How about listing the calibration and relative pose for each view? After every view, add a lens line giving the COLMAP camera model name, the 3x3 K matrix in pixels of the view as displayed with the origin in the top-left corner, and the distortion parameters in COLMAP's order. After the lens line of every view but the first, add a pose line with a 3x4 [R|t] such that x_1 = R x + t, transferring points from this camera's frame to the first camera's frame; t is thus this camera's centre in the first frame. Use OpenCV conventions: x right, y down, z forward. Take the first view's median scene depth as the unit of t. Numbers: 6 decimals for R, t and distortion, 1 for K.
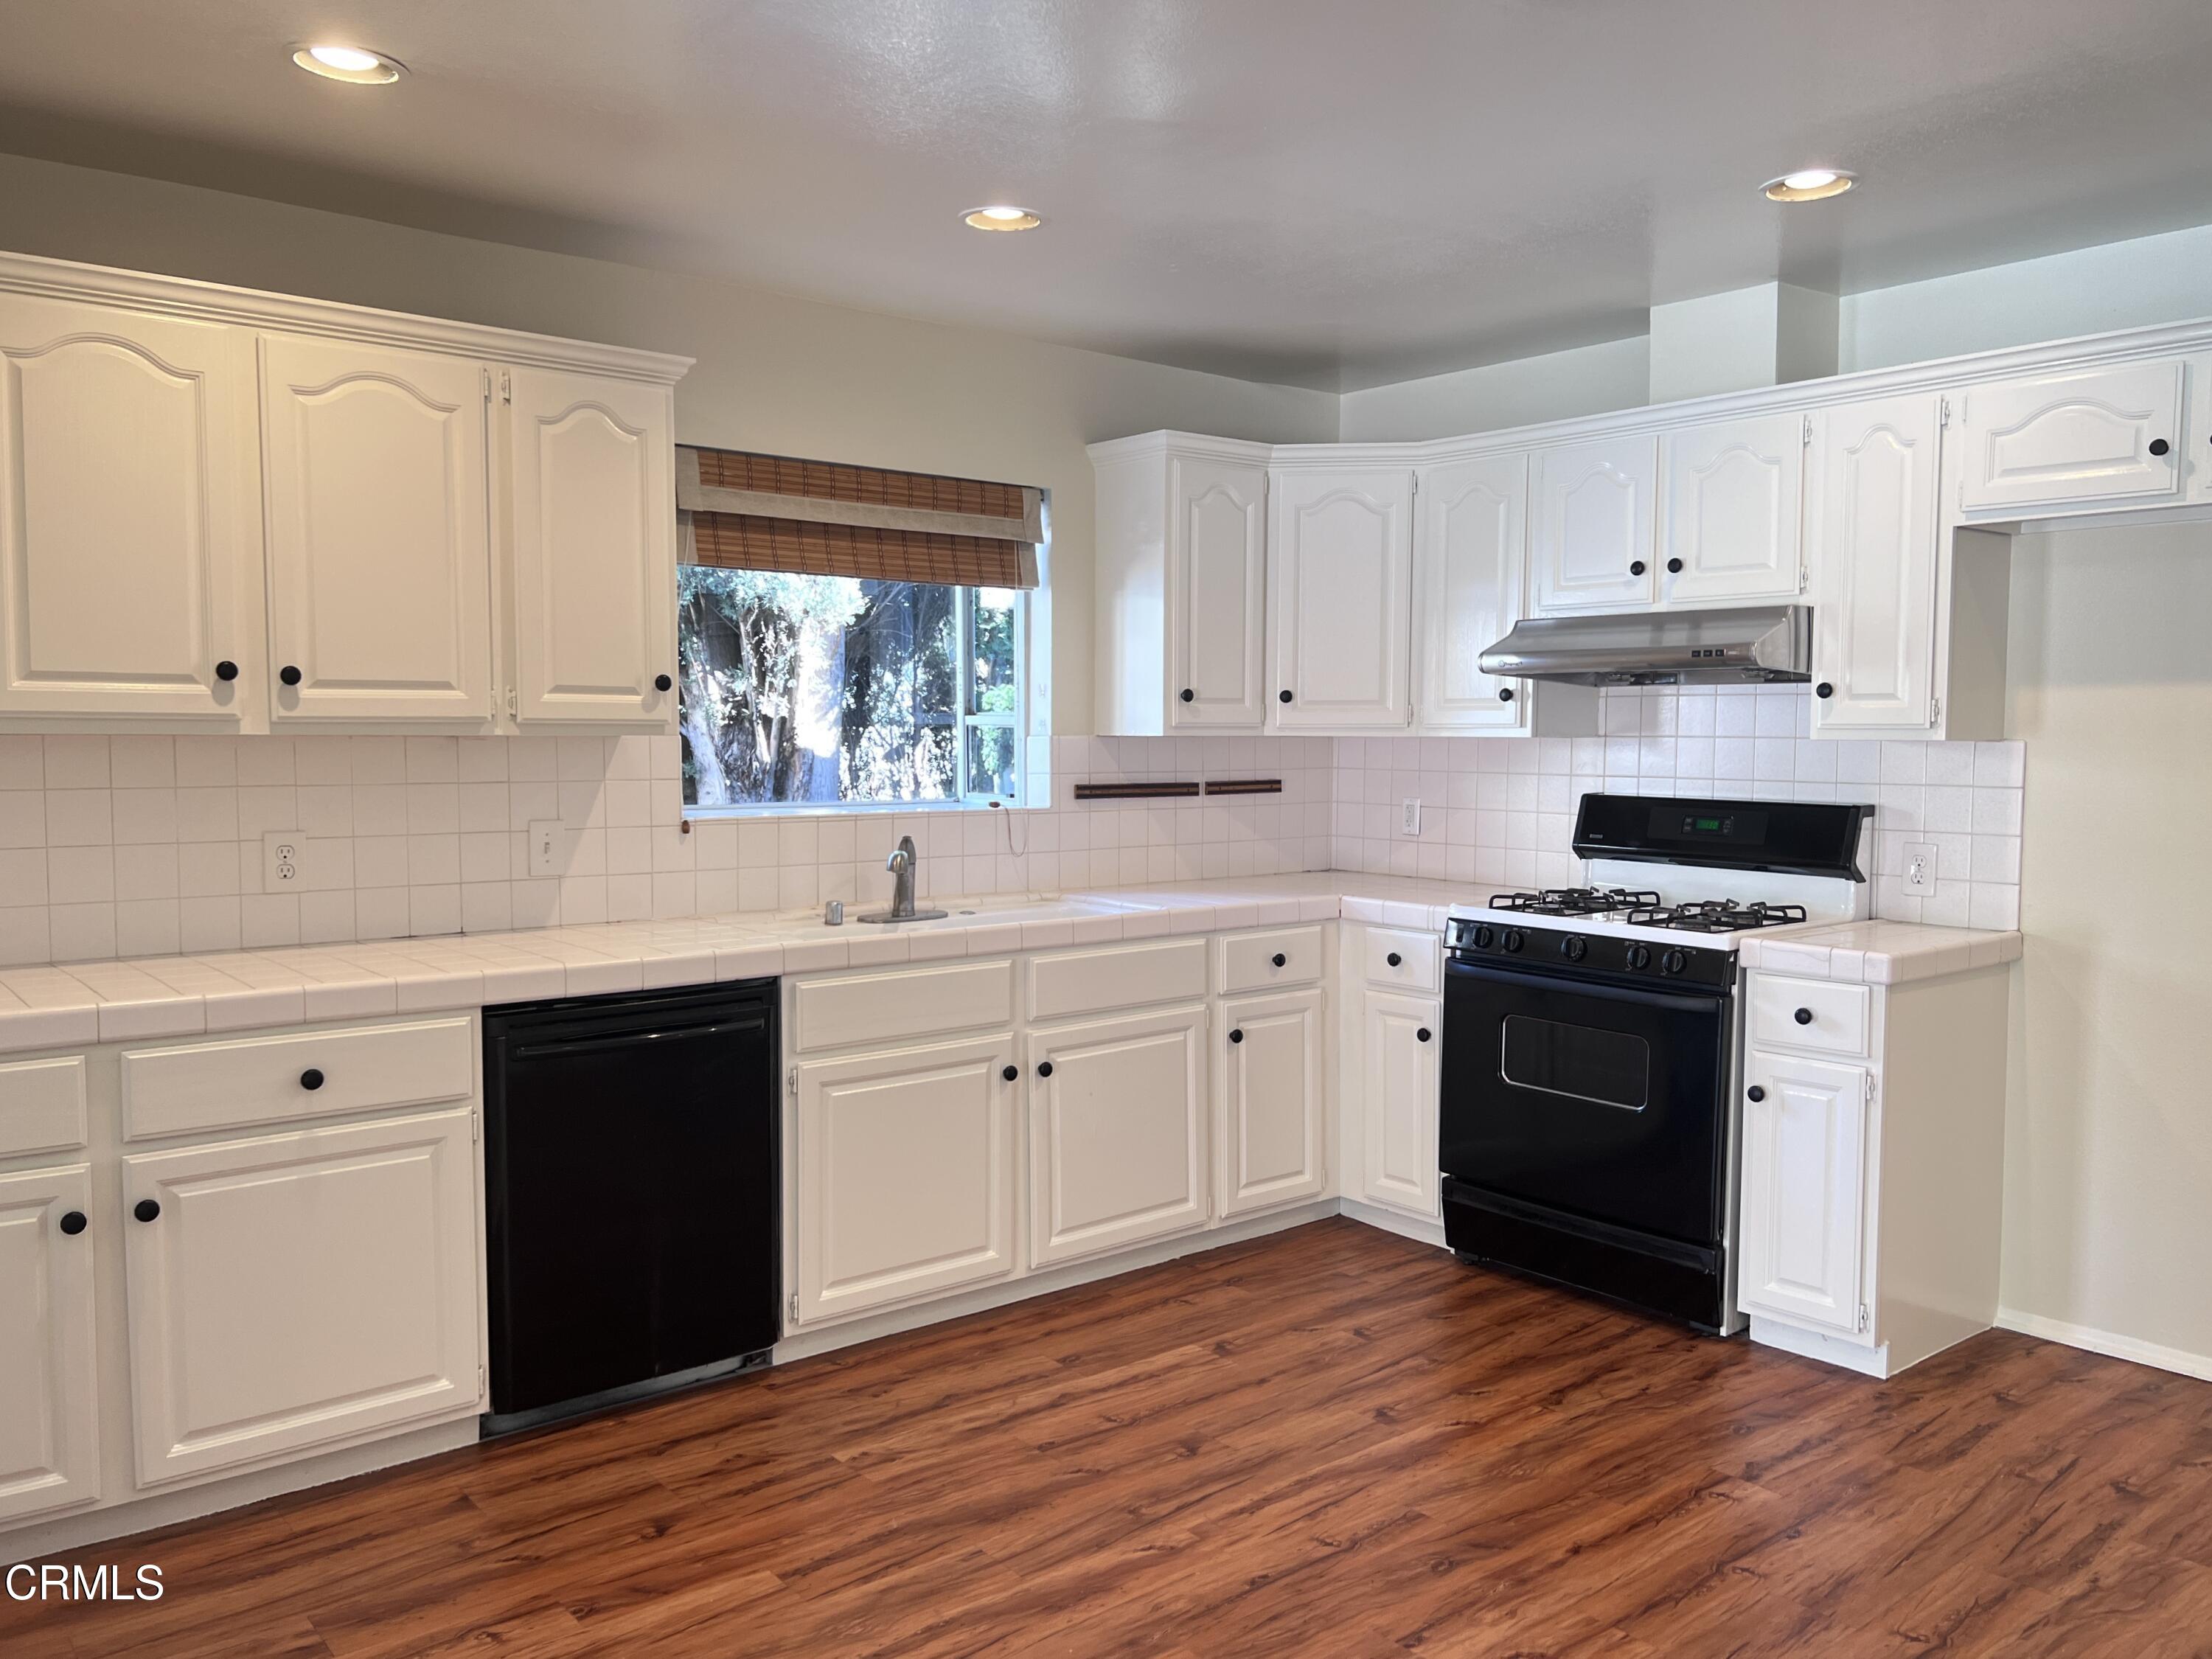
lens RADIAL K [[1704.5, 0, 1127.5], [0, 1704.5, 837.5], [0, 0, 1]] dist [0.046152, -0.001817]
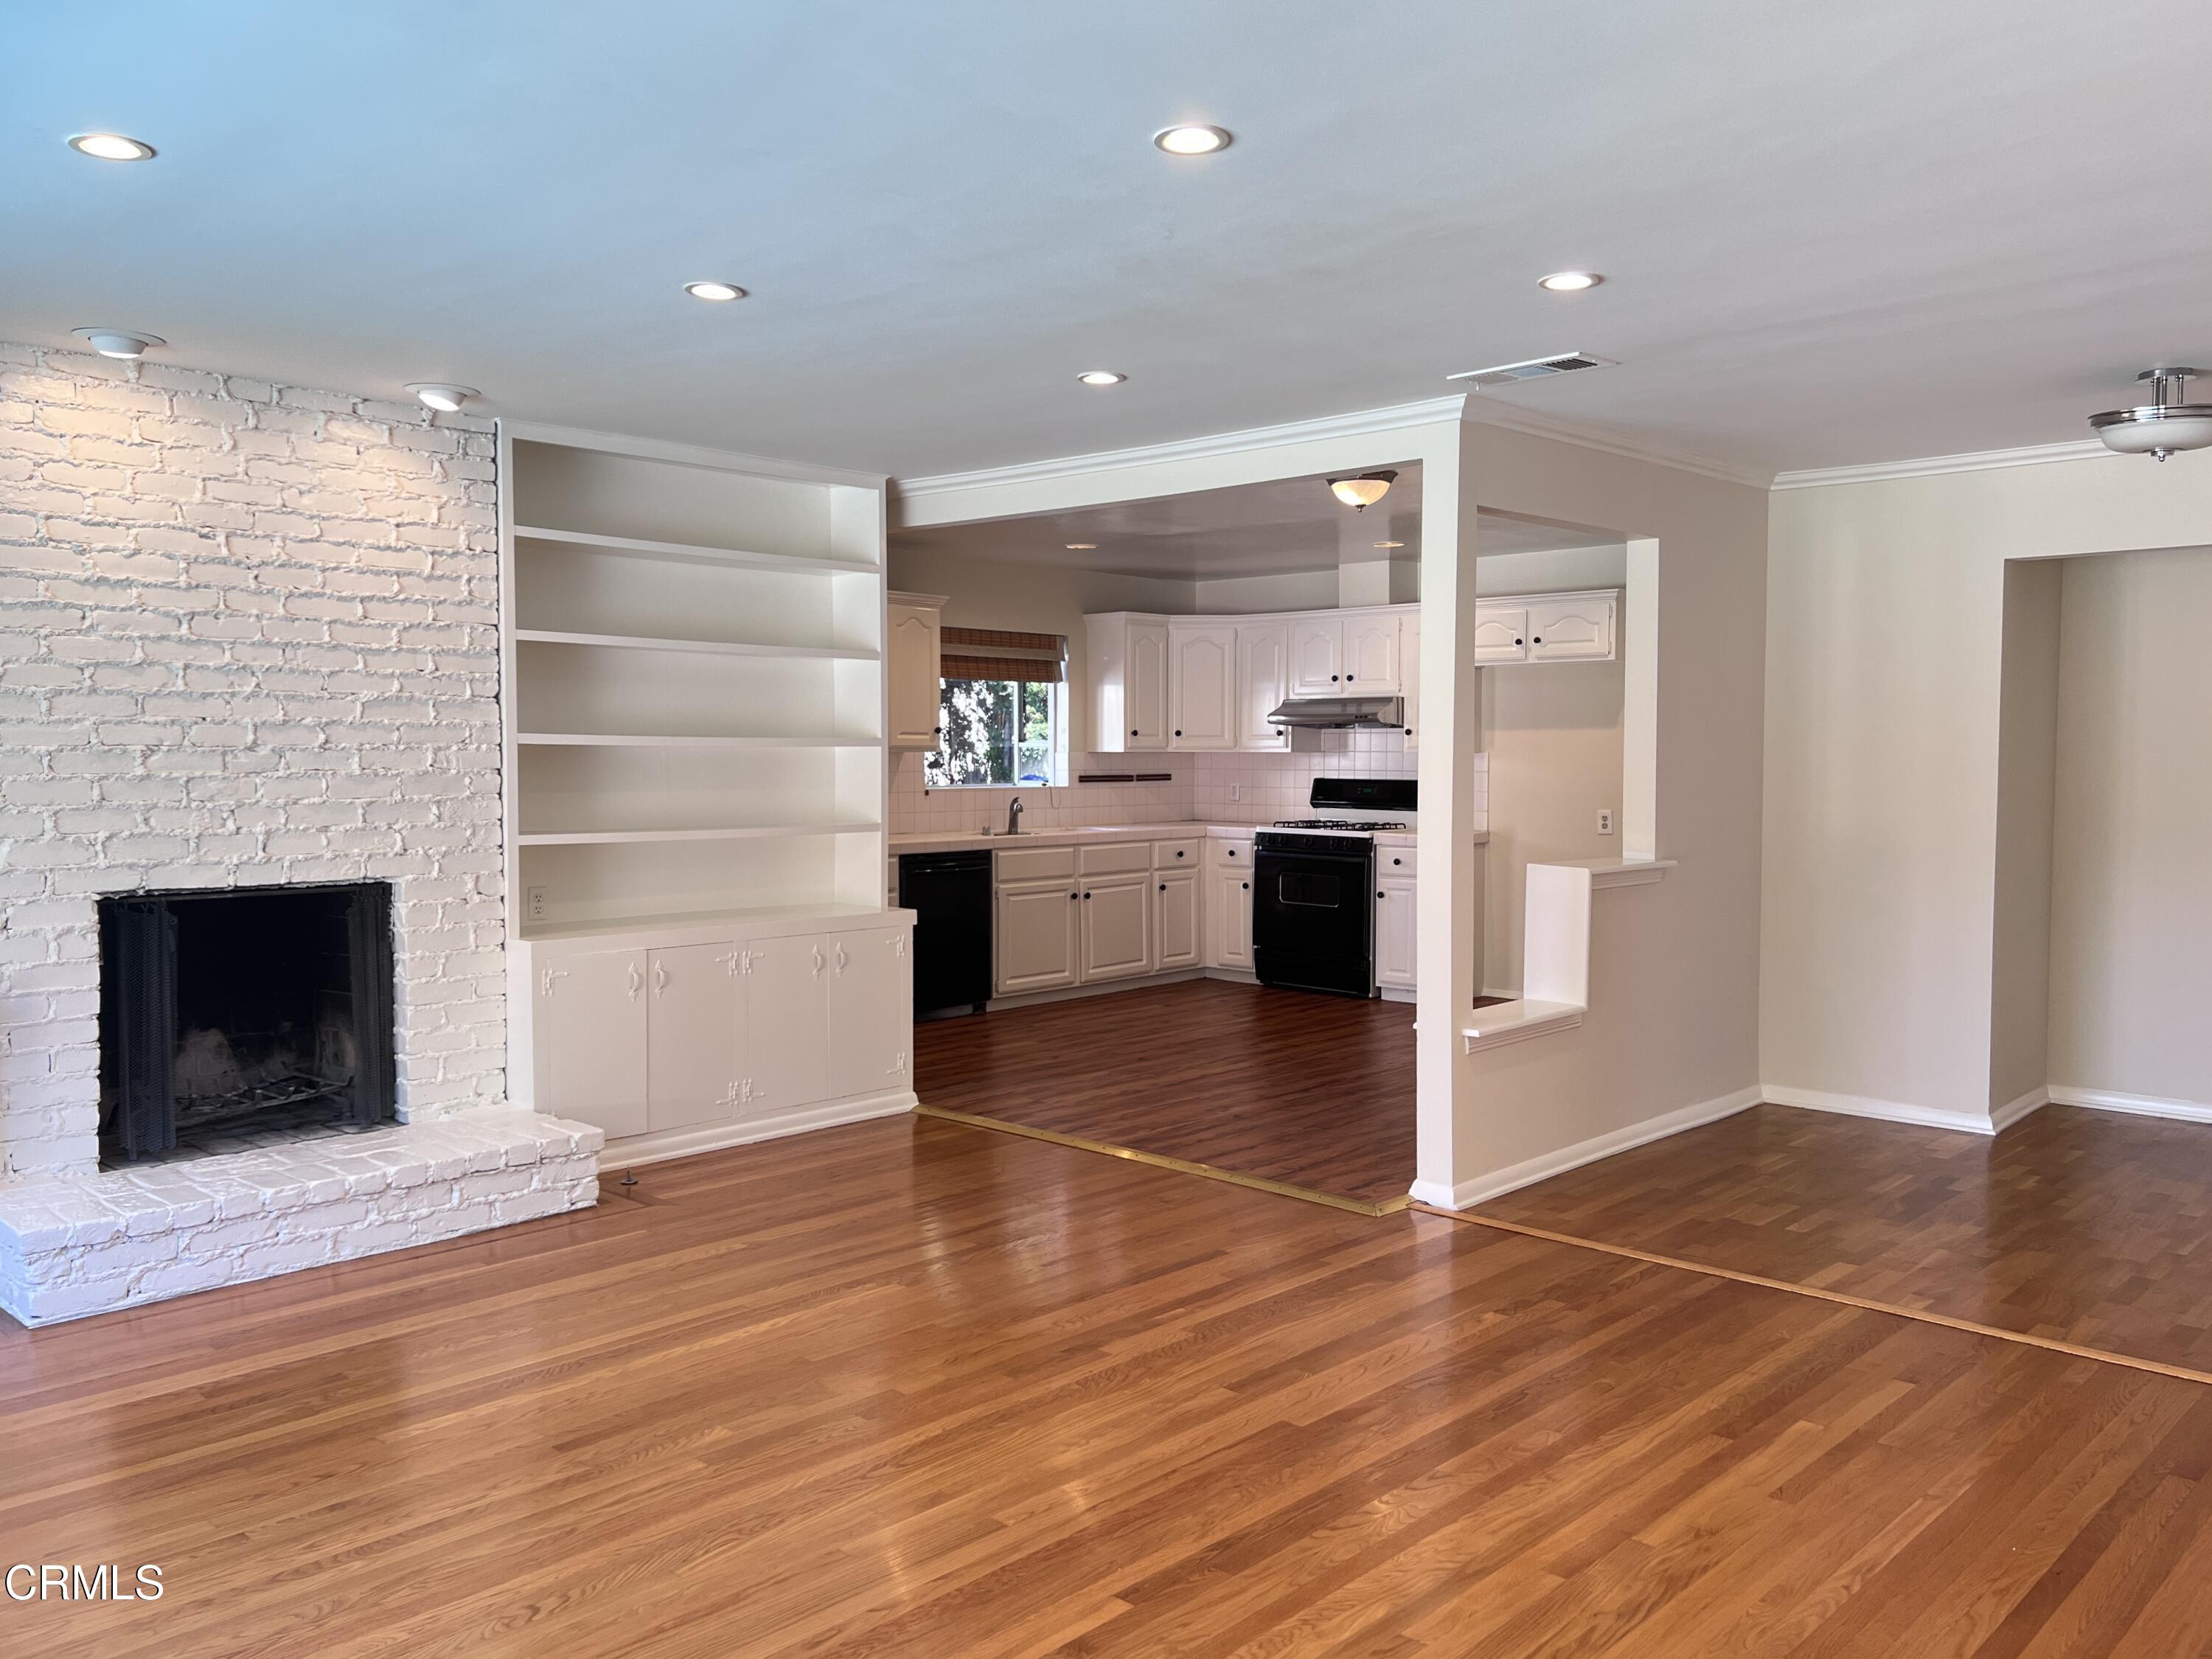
lens RADIAL K [[1704.5, 0, 1127.5], [0, 1704.5, 837.5], [0, 0, 1]] dist [0.046152, -0.001817]
pose [[0.991143, -0.010110, 0.132411, -0.272401], [0.011966, 0.999841, -0.013230, 0.080117], [-0.132256, 0.014697, 0.991107, -1.181592]]
